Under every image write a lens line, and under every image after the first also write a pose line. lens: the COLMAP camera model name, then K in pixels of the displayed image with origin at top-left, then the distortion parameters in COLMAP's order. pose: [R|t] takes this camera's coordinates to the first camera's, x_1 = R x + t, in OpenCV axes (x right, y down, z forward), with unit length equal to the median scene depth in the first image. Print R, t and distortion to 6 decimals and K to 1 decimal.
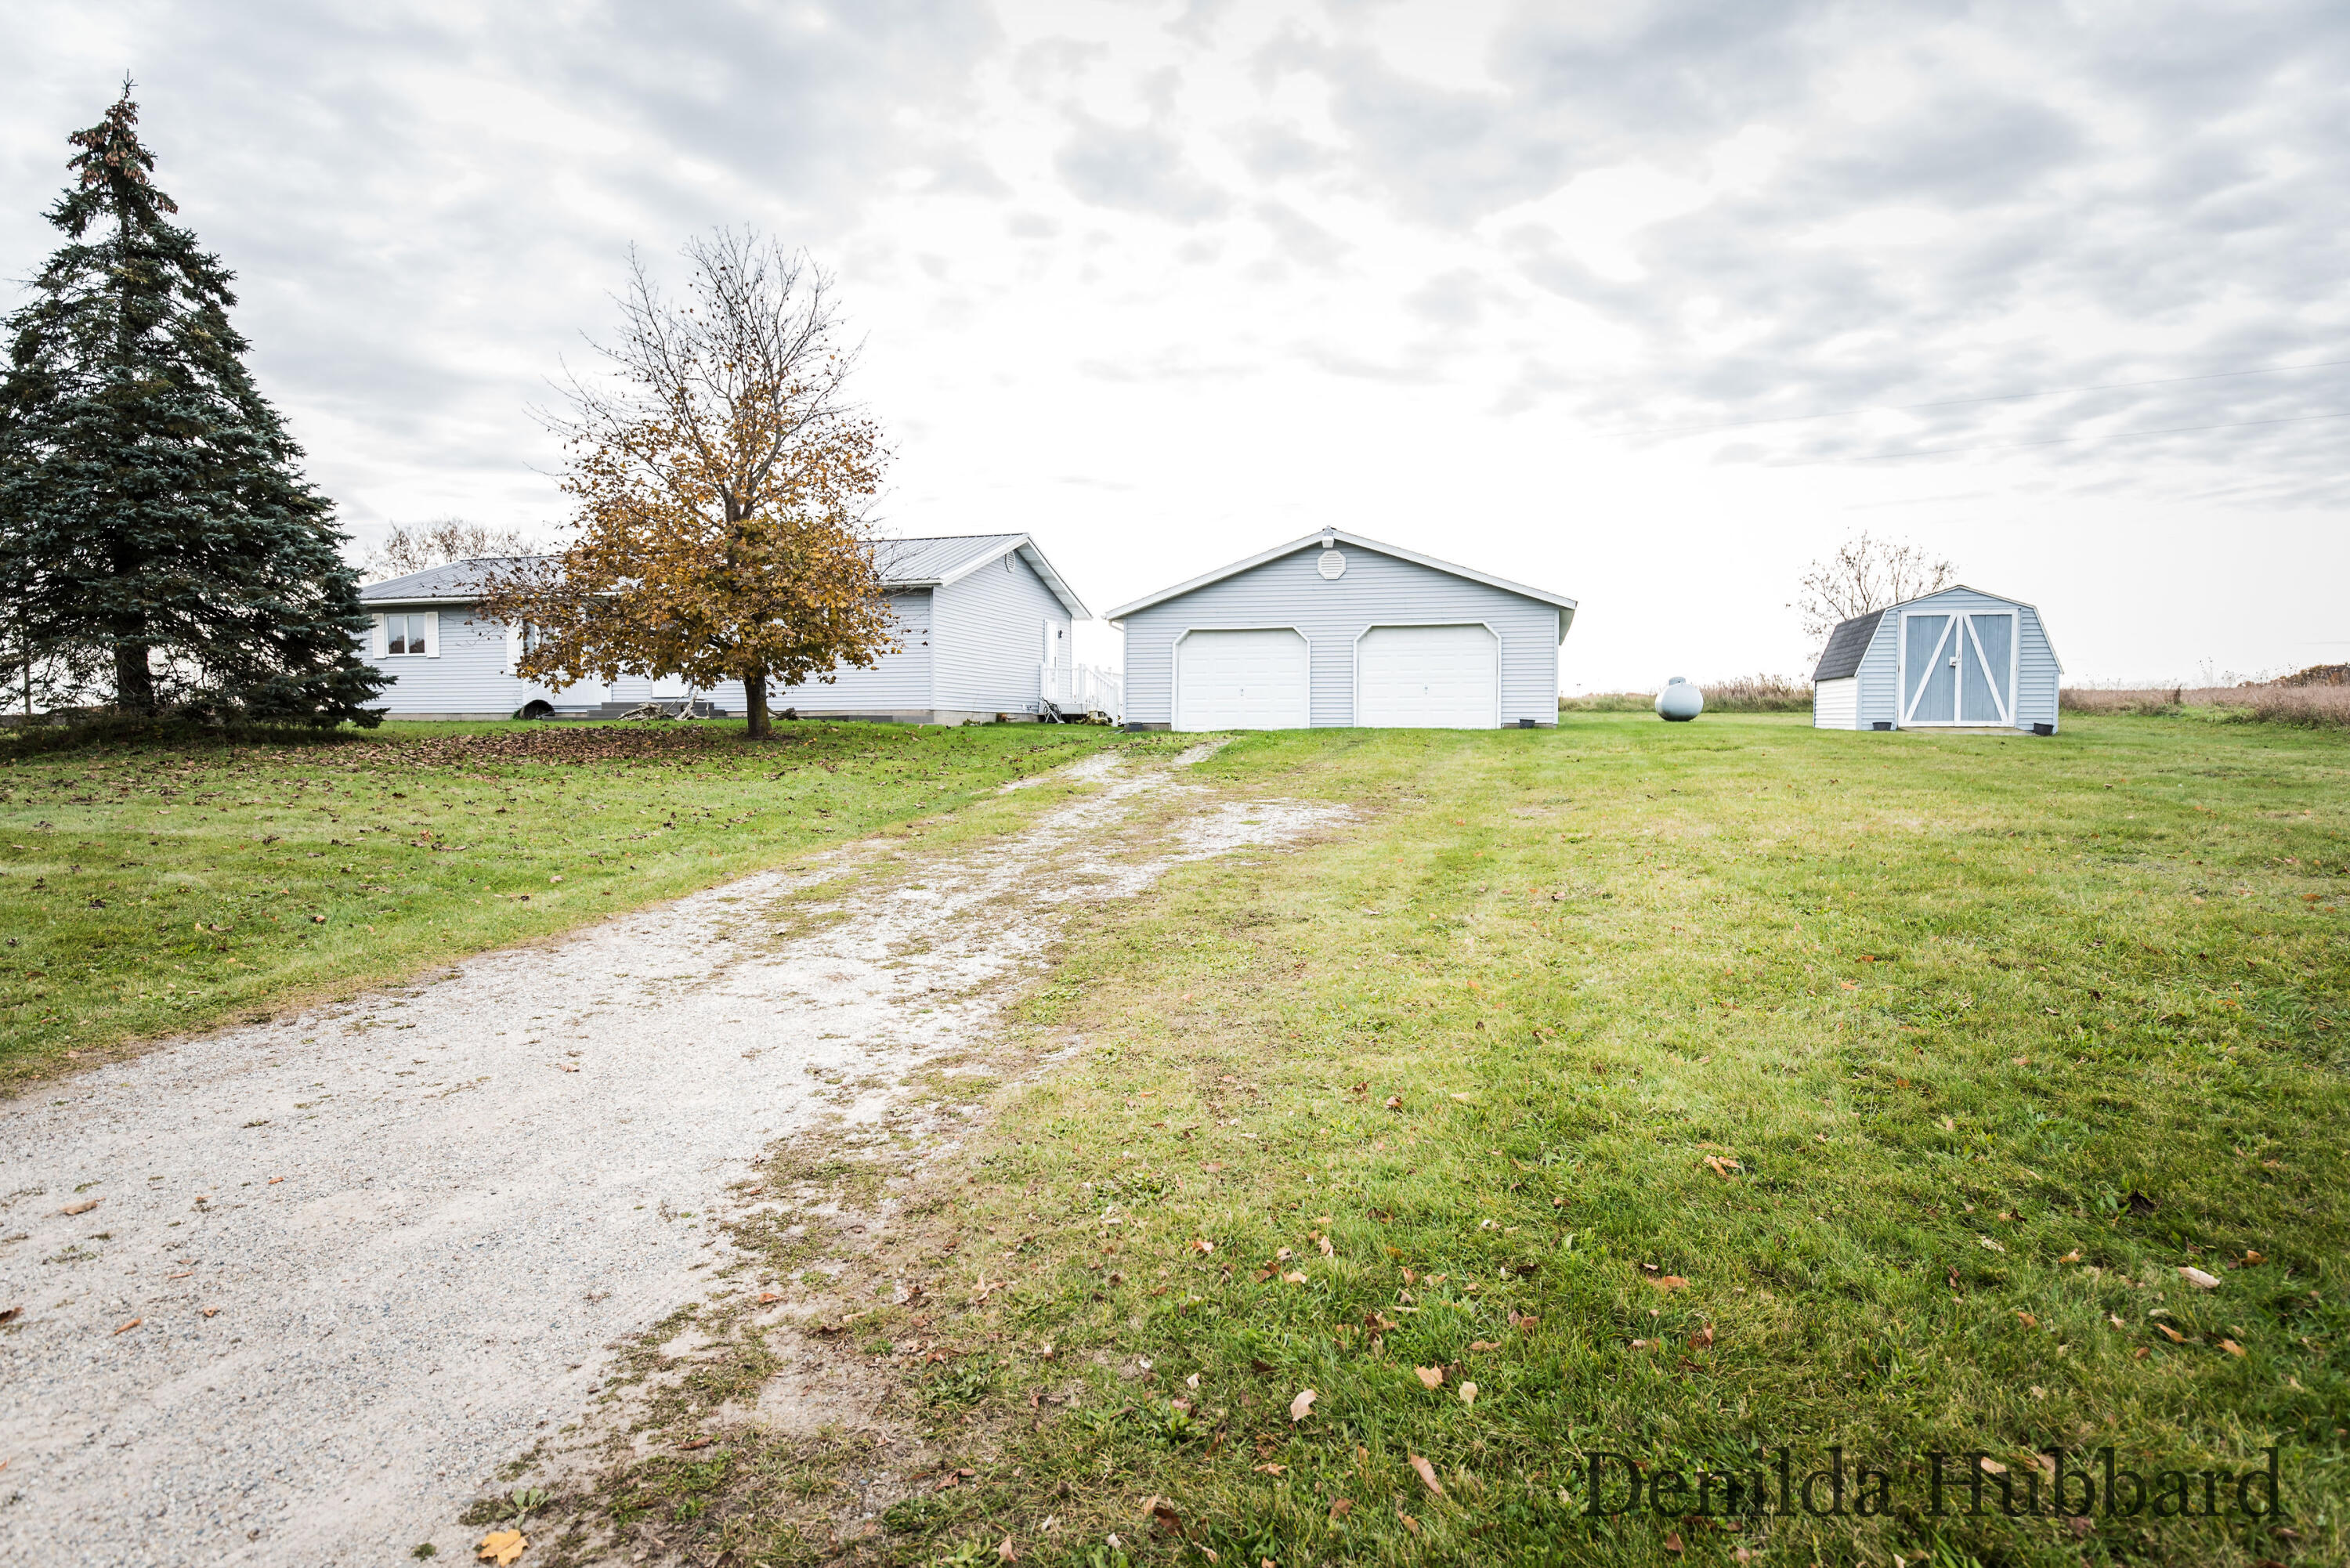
lens RADIAL K [[1359.5, 0, 1189.5], [0, 1359.5, 786.6], [0, 0, 1]] dist [0.006477, 0.000601]
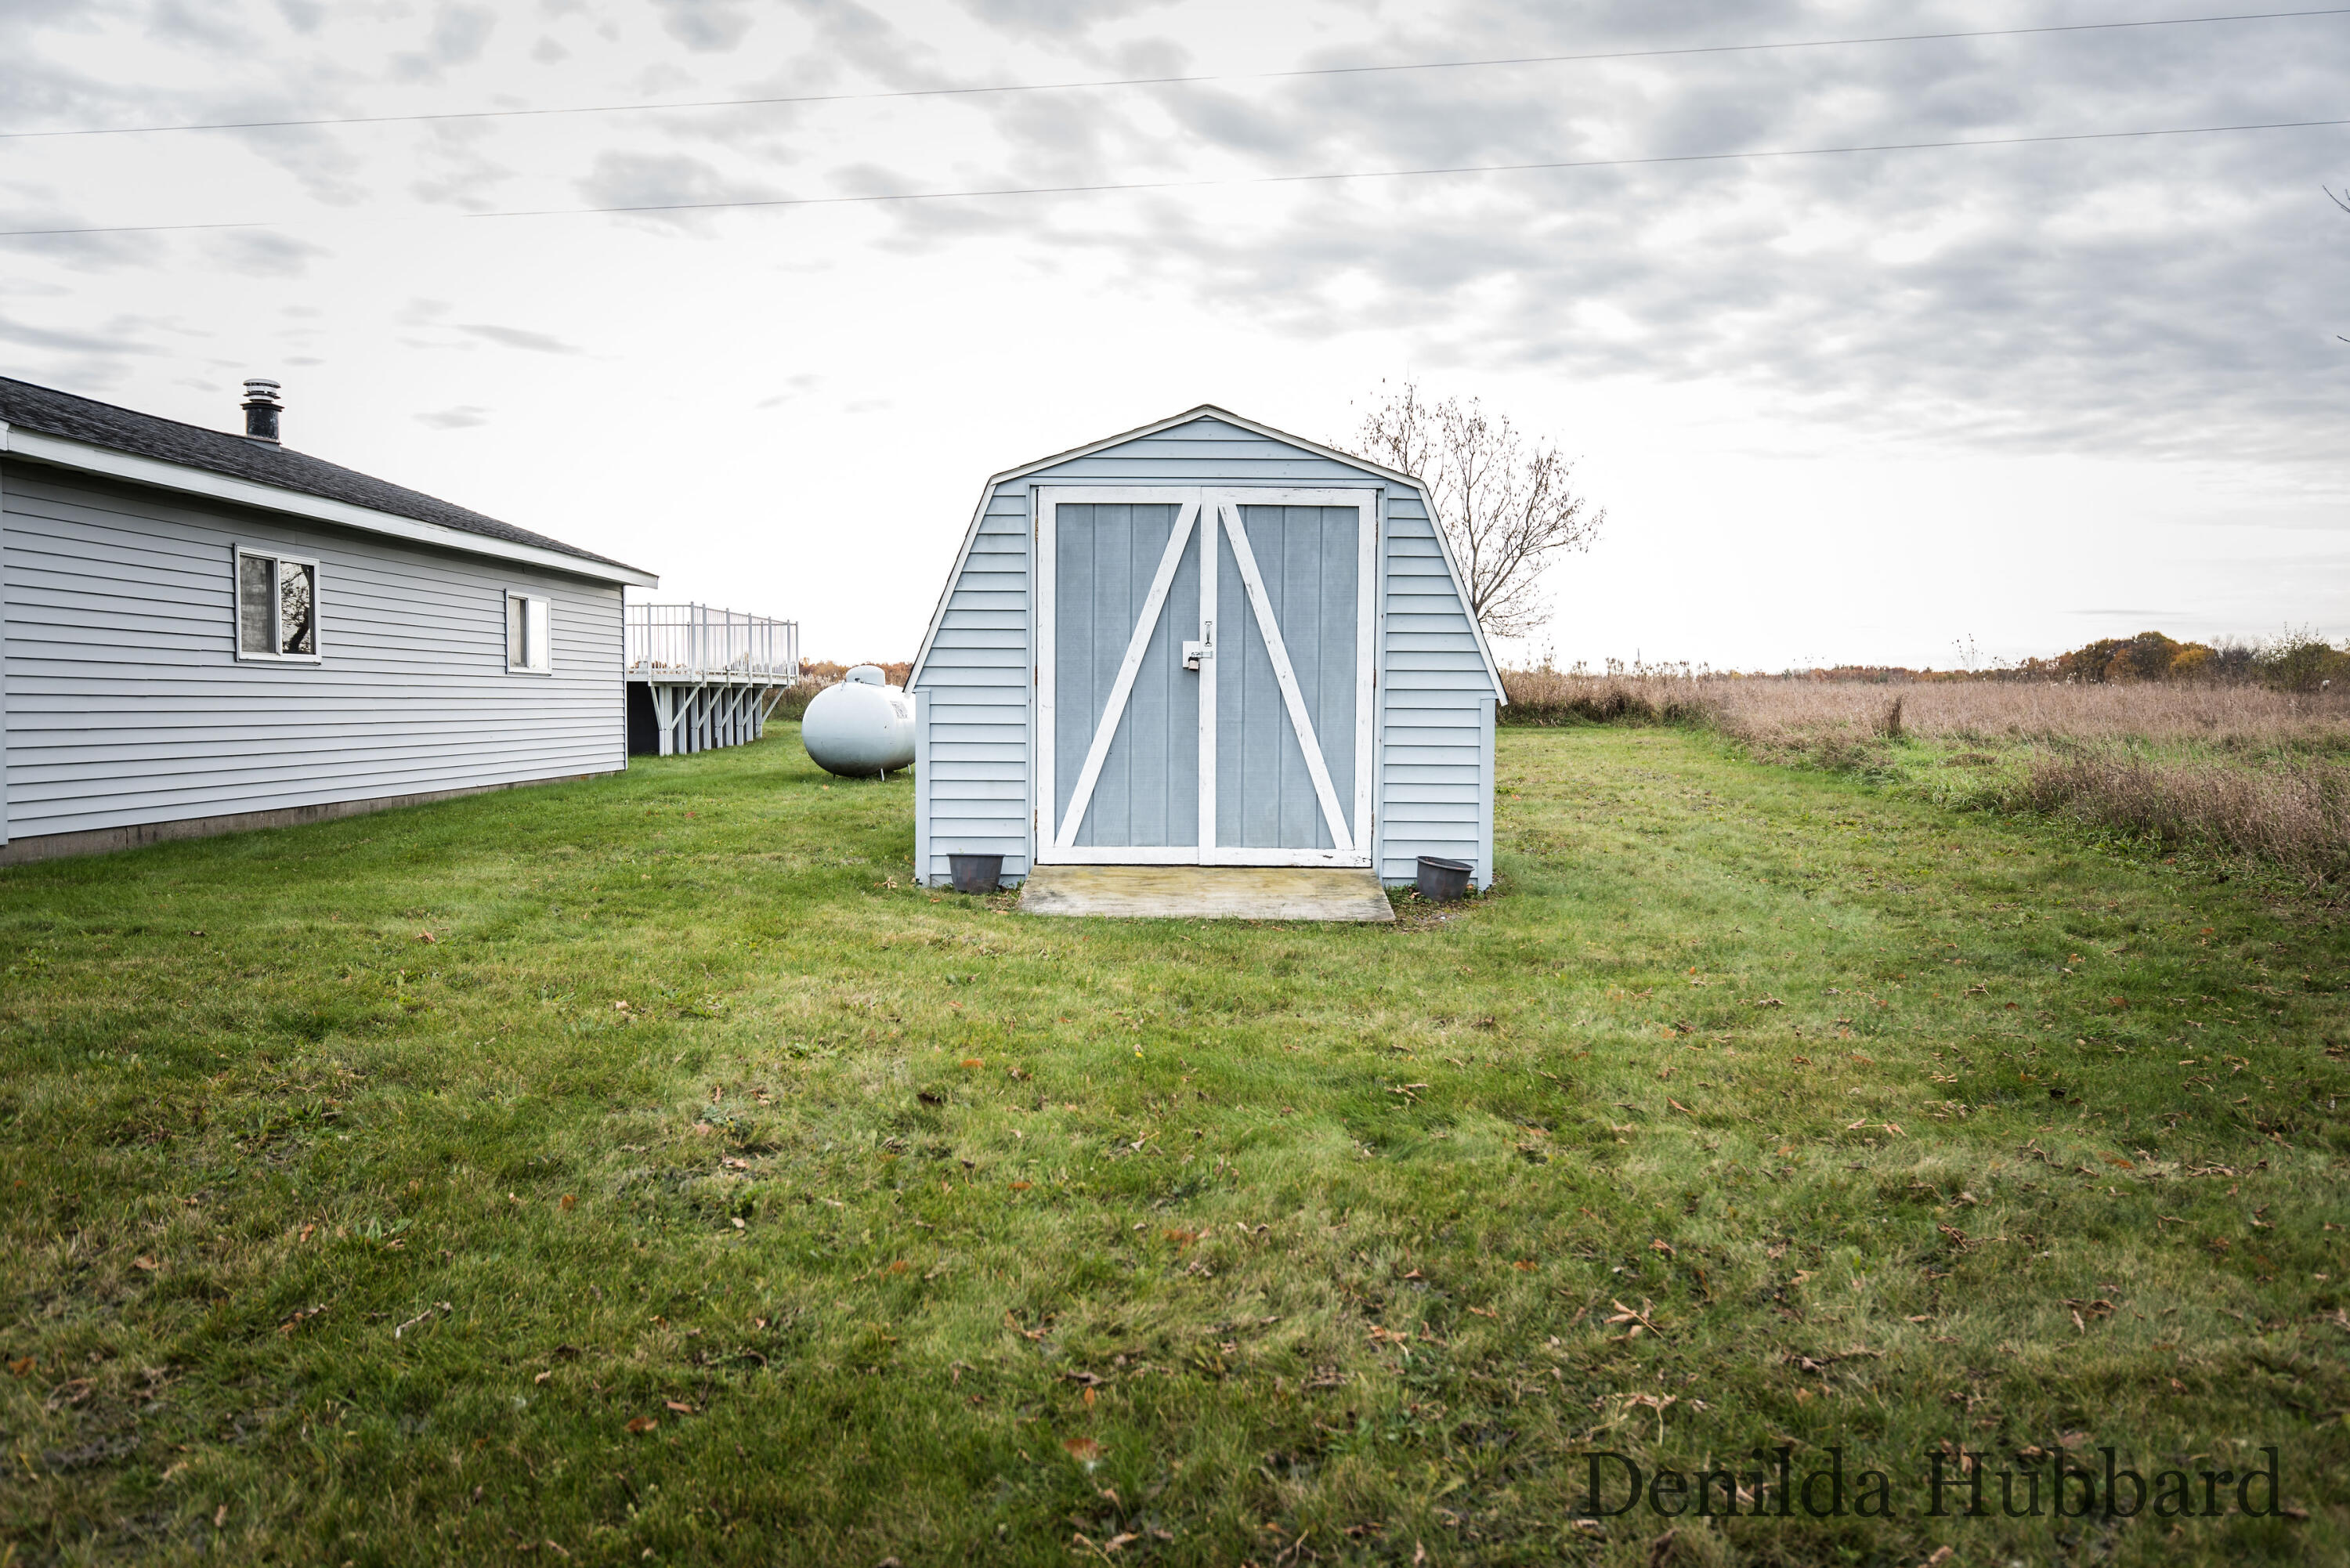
lens RADIAL K [[1862.2, 0, 1175.8], [0, 1862.2, 736.2], [0, 0, 1]] dist [-0.028440, 0.007428]
pose [[0.970576, 0.001862, 0.240787, 0.456089], [0.004050, 0.999702, -0.024054, -0.063455], [-0.240760, 0.024321, 0.970280, 0.594095]]
